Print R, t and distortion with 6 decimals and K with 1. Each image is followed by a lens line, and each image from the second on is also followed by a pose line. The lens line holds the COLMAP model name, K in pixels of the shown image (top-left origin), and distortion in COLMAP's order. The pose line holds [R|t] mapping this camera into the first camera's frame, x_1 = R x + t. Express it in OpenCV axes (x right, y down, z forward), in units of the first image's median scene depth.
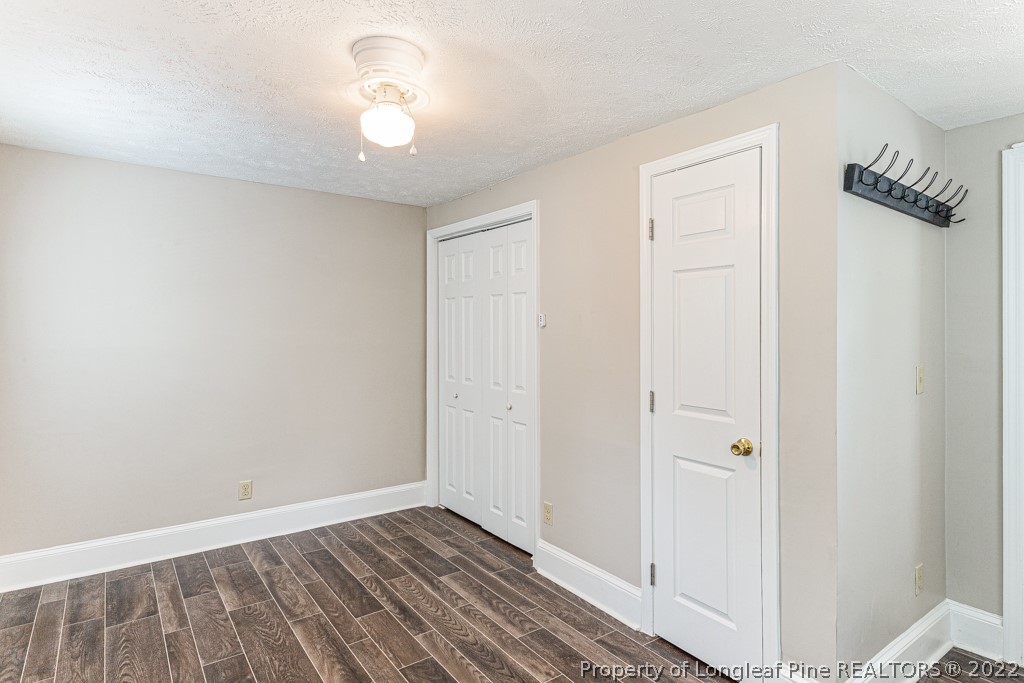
lens RADIAL K [[553.3, 0, 519.8], [0, 553.3, 335.6], [0, 0, 1]] dist [0.013804, -0.001726]
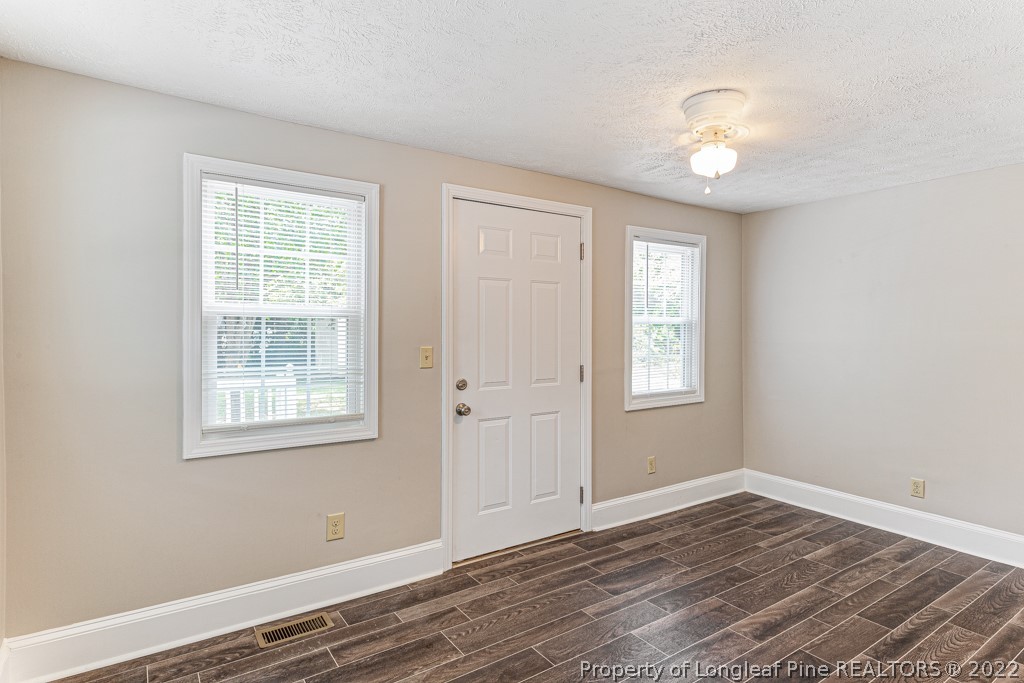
lens RADIAL K [[553.3, 0, 517.7], [0, 553.3, 335.3], [0, 0, 1]] dist [0.013804, -0.001726]
pose [[-0.033393, 0.014422, -0.999338, 0.602485], [-0.013094, 0.999804, 0.014867, -0.001326], [0.999357, 0.013582, -0.033197, 0.349331]]
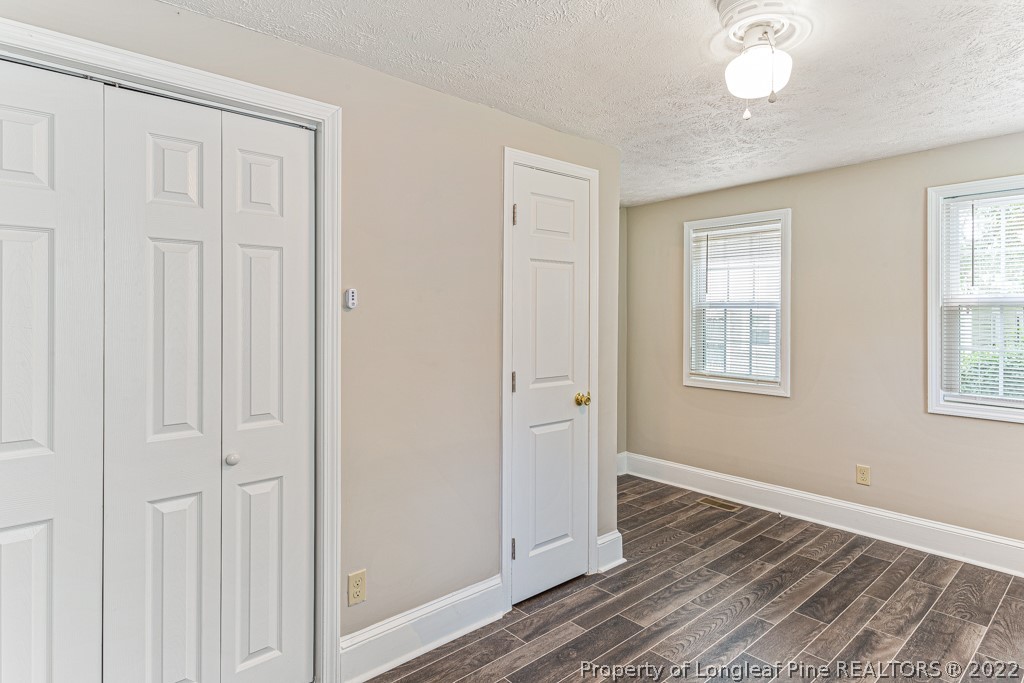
lens RADIAL K [[553.3, 0, 538.3], [0, 553.3, 315.8], [0, 0, 1]] dist [0.013804, -0.001726]
pose [[-0.105651, -0.016099, 0.994273, -1.158829], [0.000121, 0.999869, 0.016202, -0.030459], [-0.994403, 0.001832, -0.105636, 1.565937]]
